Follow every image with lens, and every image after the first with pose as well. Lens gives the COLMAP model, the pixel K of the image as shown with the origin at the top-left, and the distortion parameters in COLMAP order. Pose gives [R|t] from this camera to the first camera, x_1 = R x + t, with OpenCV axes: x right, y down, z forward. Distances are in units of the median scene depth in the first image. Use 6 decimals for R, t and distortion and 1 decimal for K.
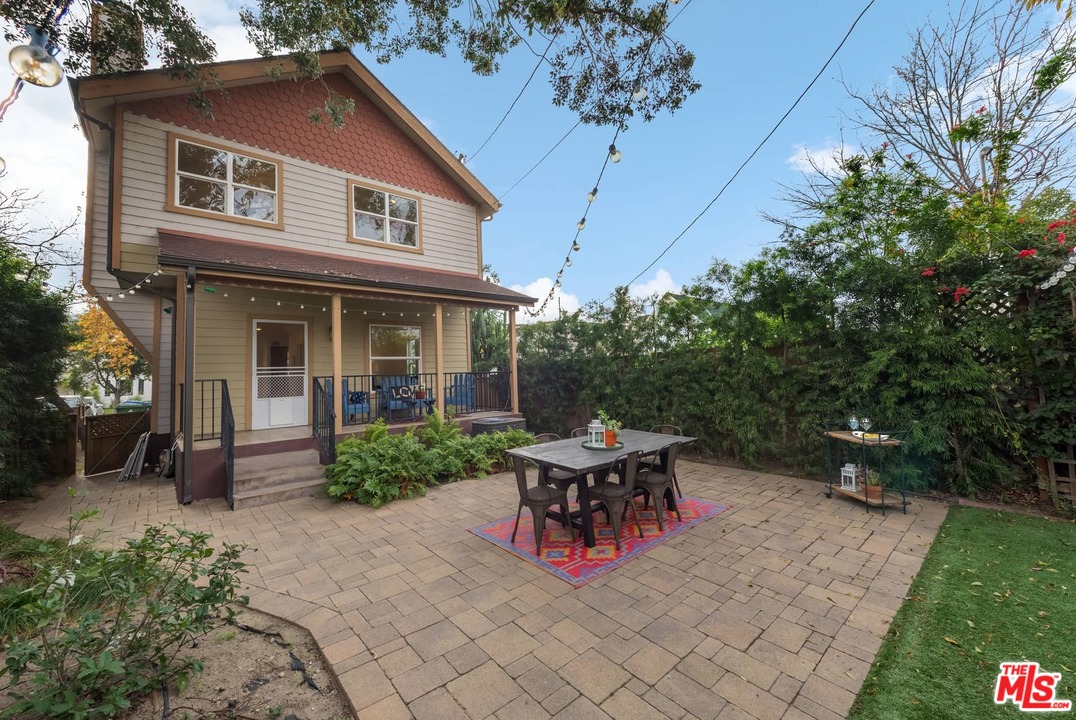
lens RADIAL K [[430.3, 0, 536.7], [0, 430.3, 333.3], [0, 0, 1]] dist [0.008708, -0.000170]
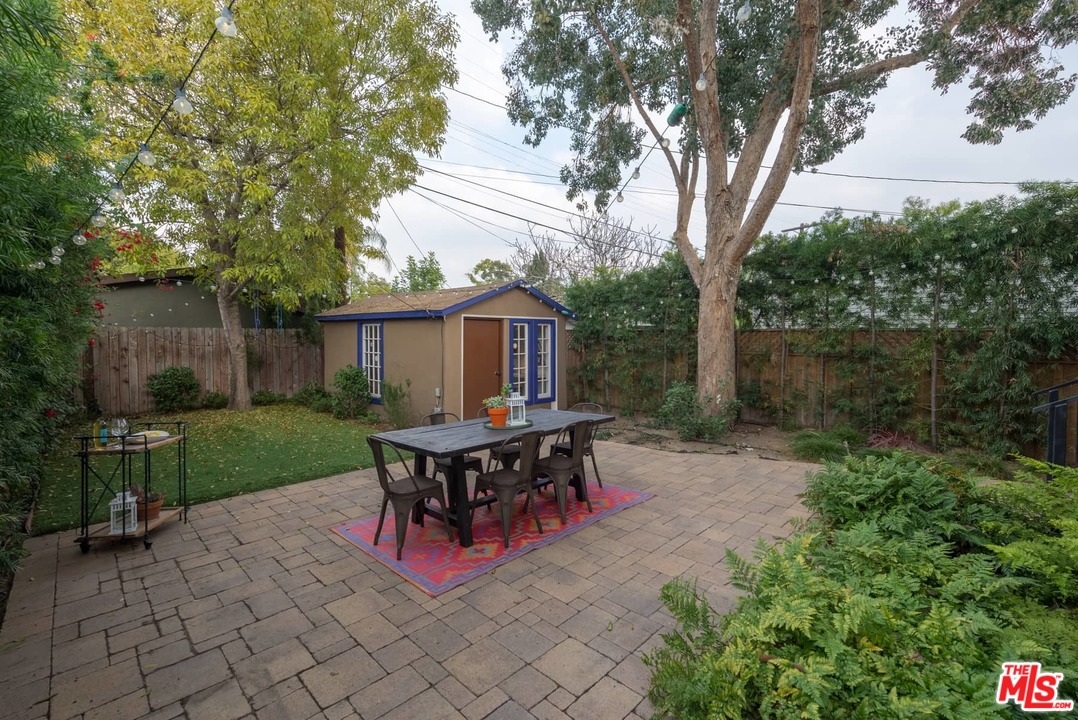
lens RADIAL K [[468.7, 0, 529.7], [0, 468.7, 353.5], [0, 0, 1]] dist [0.009391, -0.000885]
pose [[-0.997946, 0.033340, -0.054707, 0.104196], [0.035928, 0.998248, -0.047016, 0.106007], [0.053044, -0.048885, -0.997395, 1.247614]]
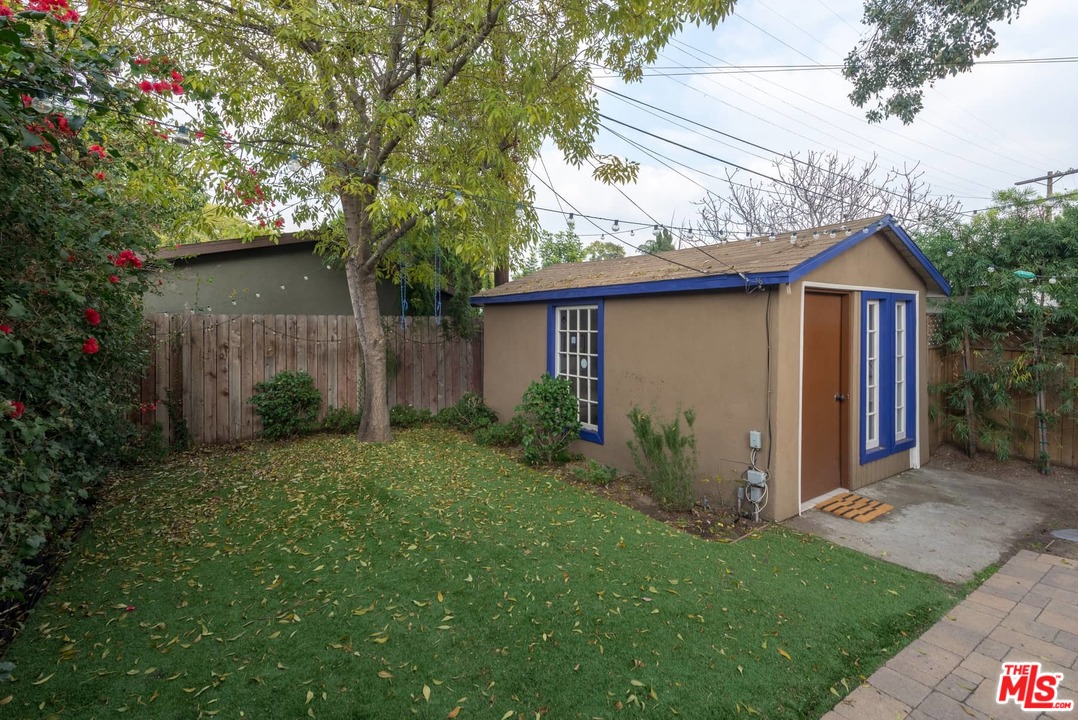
lens RADIAL K [[494.2, 0, 535.7], [0, 494.2, 332.8], [0, 0, 1]] dist [0.010767, -0.000357]
pose [[-0.990536, 0.033042, 0.133217, 0.448111], [0.023136, 0.996898, -0.075233, 0.048768], [-0.135290, -0.071439, -0.988227, 0.724514]]
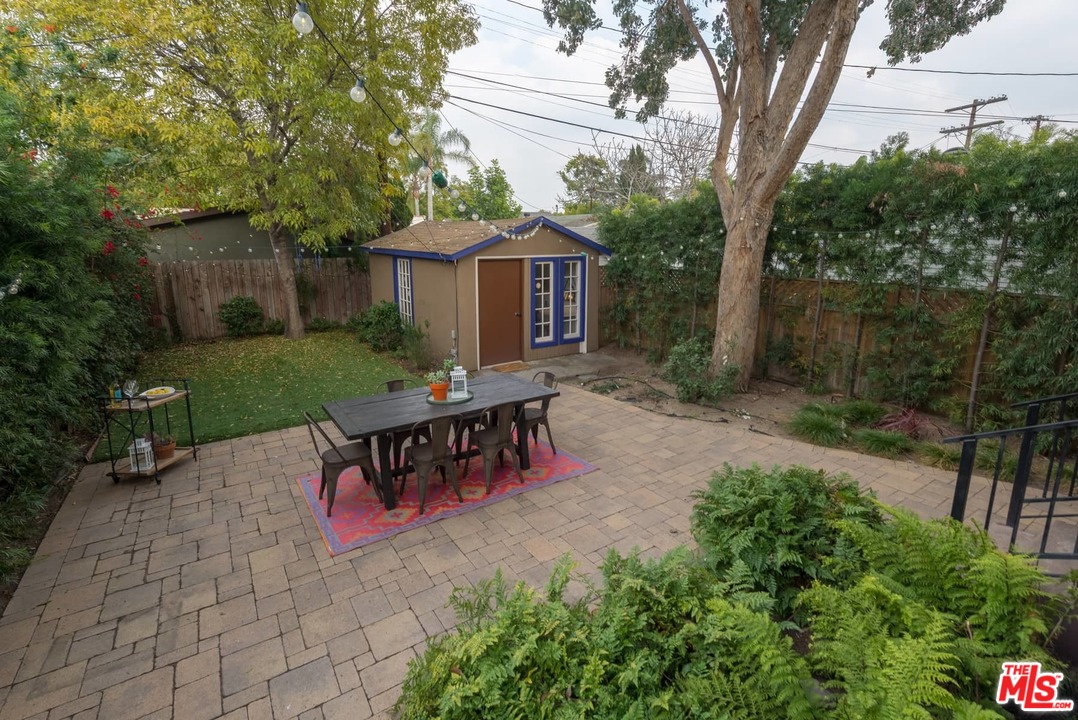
lens RADIAL K [[497.6, 0, 533.4], [0, 497.6, 346.0], [0, 0, 1]] dist [0.009307, -0.000202]
pose [[-0.989673, 0.001111, 0.143339, -0.106239], [0.019033, 0.992134, 0.123723, 0.017433], [-0.142074, 0.125173, -0.981910, 1.282219]]
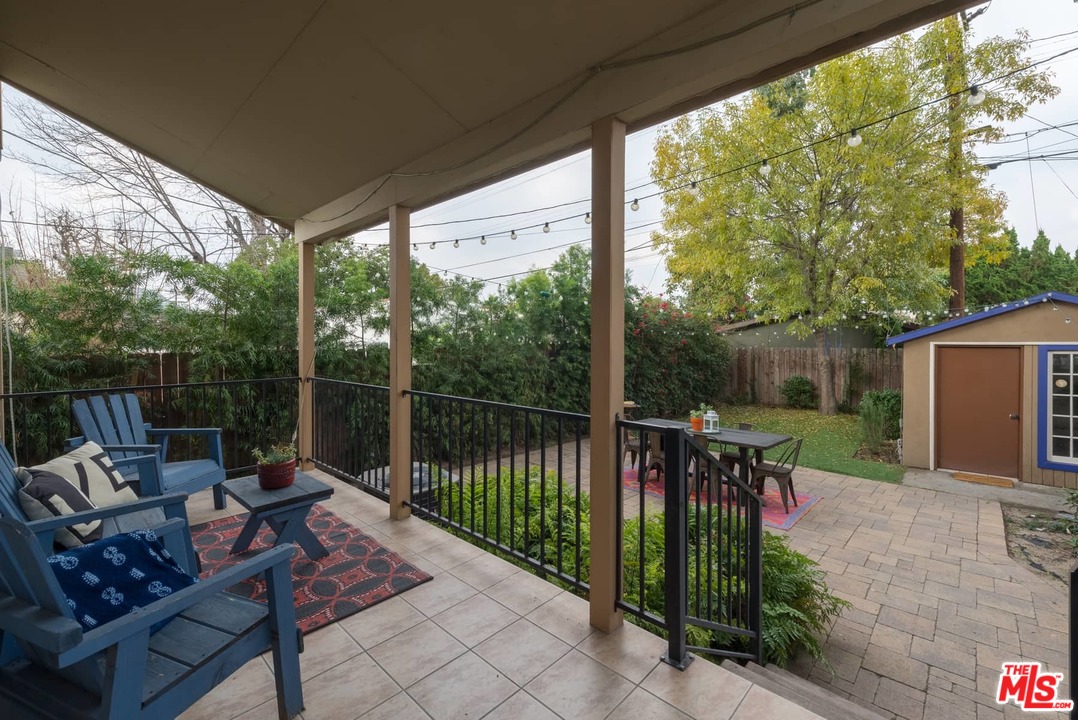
lens RADIAL K [[460.1, 0, 534.5], [0, 460.1, 341.0], [0, 0, 1]] dist [0.003411, -0.000371]
pose [[-0.086581, 0.030266, 0.995785, -0.741923], [-0.080663, 0.996044, -0.037287, 0.056098], [-0.992974, -0.083552, -0.083797, 1.050987]]
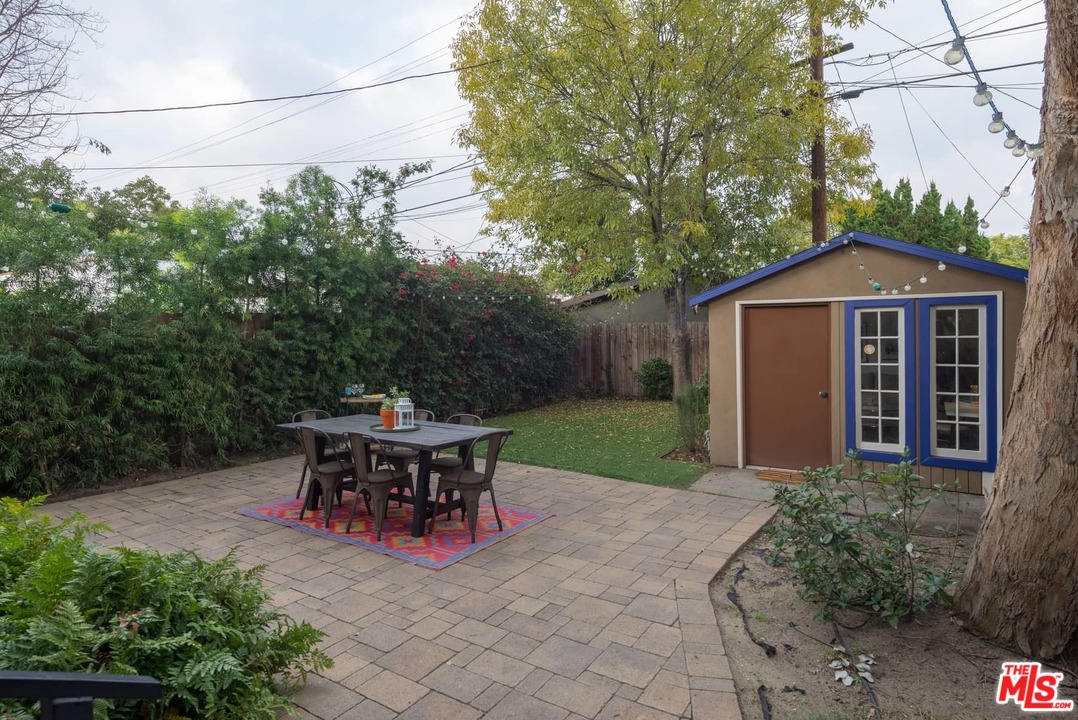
lens RADIAL K [[586.4, 0, 531.3], [0, 586.4, 330.9], [0, 0, 1]] dist [0.025933, 0.000132]
pose [[-0.259175, 0.030527, 0.965348, -0.673012], [-0.061083, 0.996981, -0.047927, 0.068889], [-0.963897, -0.071387, -0.256528, 0.681197]]
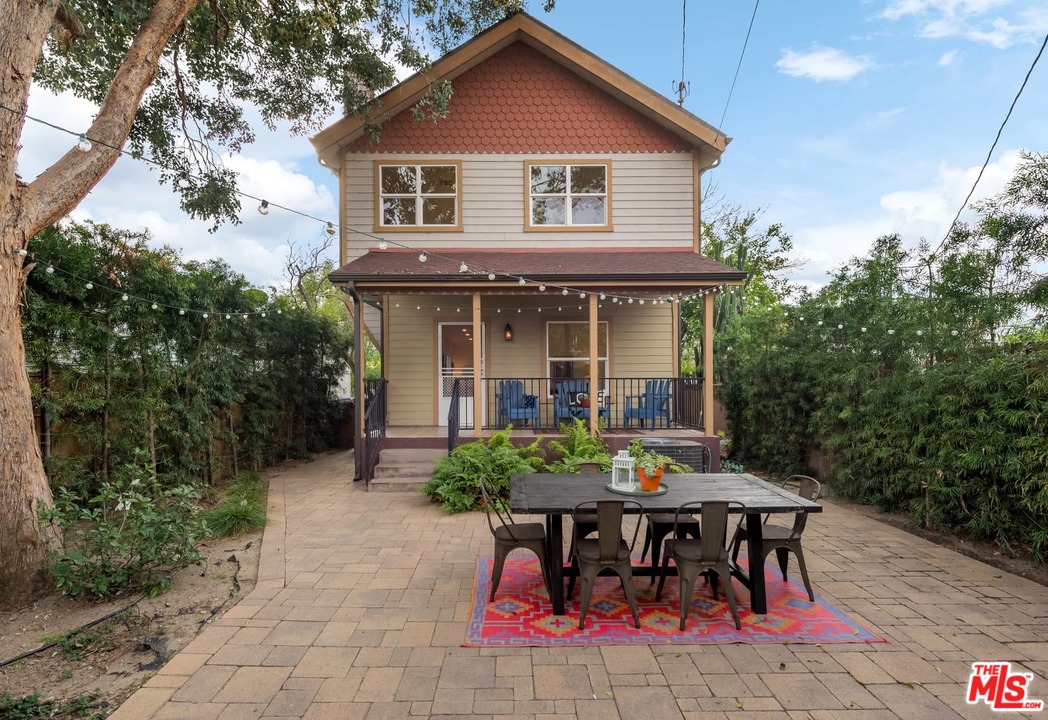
lens RADIAL K [[524.0, 0, 514.6], [0, 524.0, 375.3], [0, 0, 1]] dist [0.003099, -0.001143]
pose [[0.757219, 0.023570, -0.652736, 0.359330], [0.037174, 0.996174, 0.079095, 0.002384], [0.652103, -0.084157, 0.753445, 0.161777]]
